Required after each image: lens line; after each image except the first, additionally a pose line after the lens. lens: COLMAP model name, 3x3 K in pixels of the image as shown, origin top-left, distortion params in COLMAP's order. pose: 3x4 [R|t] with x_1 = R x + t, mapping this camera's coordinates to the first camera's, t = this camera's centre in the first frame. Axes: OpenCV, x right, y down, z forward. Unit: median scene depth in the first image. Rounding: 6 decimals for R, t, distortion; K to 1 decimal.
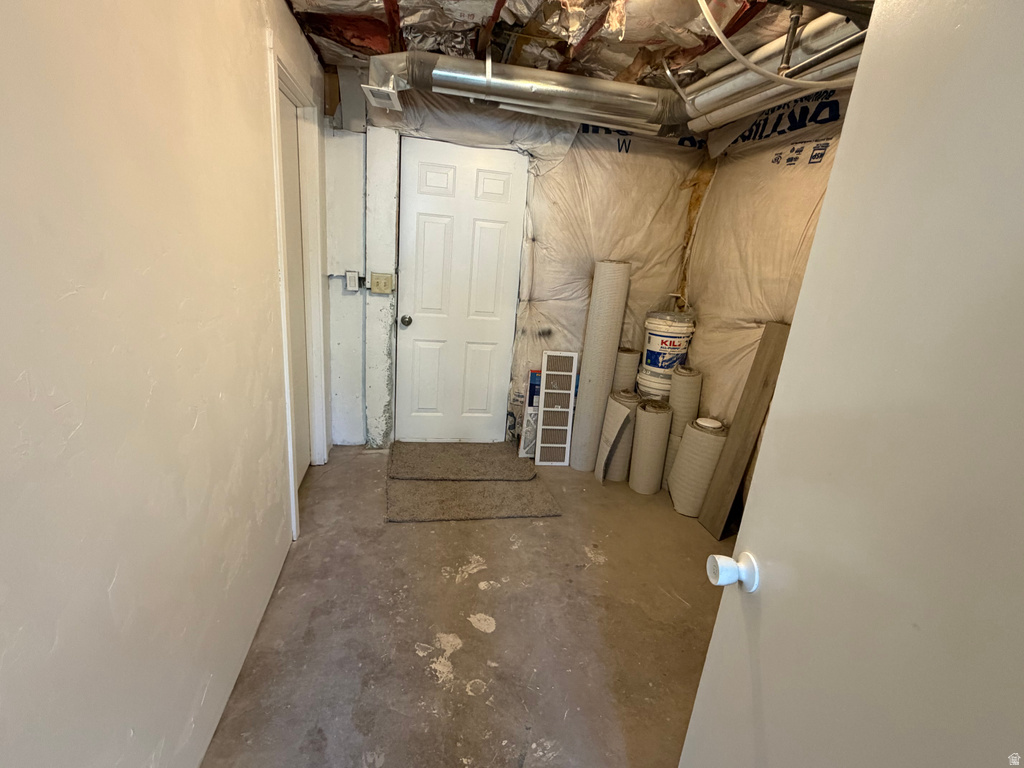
lens RADIAL K [[473.9, 0, 511.5], [0, 473.9, 381.0], [0, 0, 1]] dist [0.000782, -0.000108]
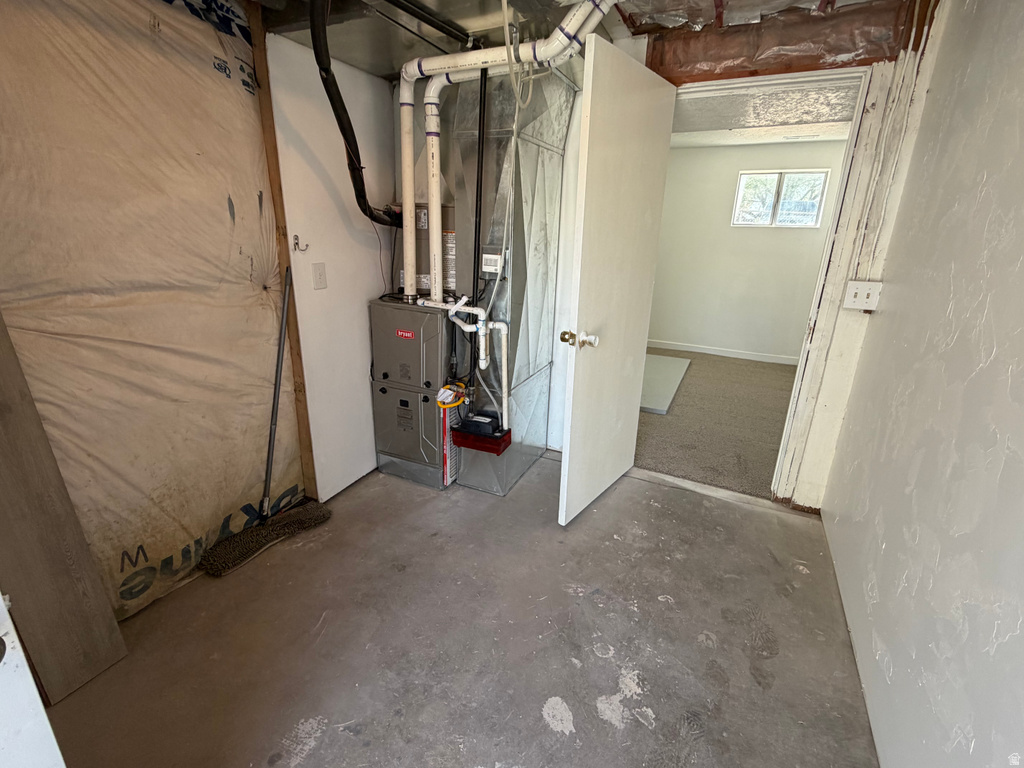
lens RADIAL K [[473.9, 0, 511.5], [0, 473.9, 381.0], [0, 0, 1]] dist [0.000782, -0.000108]
pose [[-0.798082, -0.283960, 0.531444, -0.282055], [0.077015, 0.826686, 0.557368, -0.398573], [-0.597607, 0.485754, -0.637894, 1.429244]]
